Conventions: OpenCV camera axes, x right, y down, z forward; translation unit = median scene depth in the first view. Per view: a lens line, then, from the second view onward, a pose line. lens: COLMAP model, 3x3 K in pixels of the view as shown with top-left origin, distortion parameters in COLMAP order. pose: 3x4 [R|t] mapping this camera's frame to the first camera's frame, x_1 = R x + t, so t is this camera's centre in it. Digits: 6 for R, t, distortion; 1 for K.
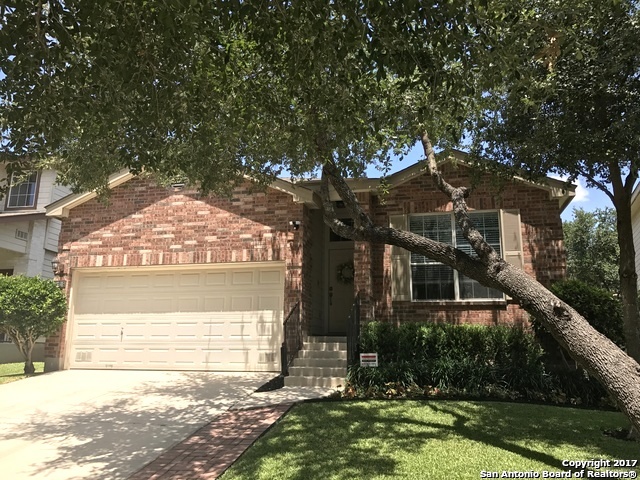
lens RADIAL K [[528.4, 0, 319.1], [0, 528.4, 239.7], [0, 0, 1]] dist [0.036782, -0.053562]
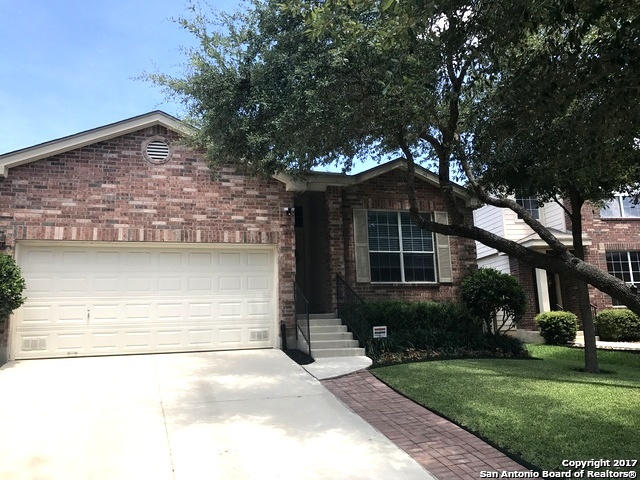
lens RADIAL K [[528.4, 0, 317.6], [0, 528.4, 238.8], [0, 0, 1]] dist [0.036782, -0.053562]
pose [[0.860319, 0.050908, 0.507207, -0.505493], [-0.066652, 0.997693, 0.012916, 0.010102], [-0.505379, -0.044918, 0.861727, 0.045002]]
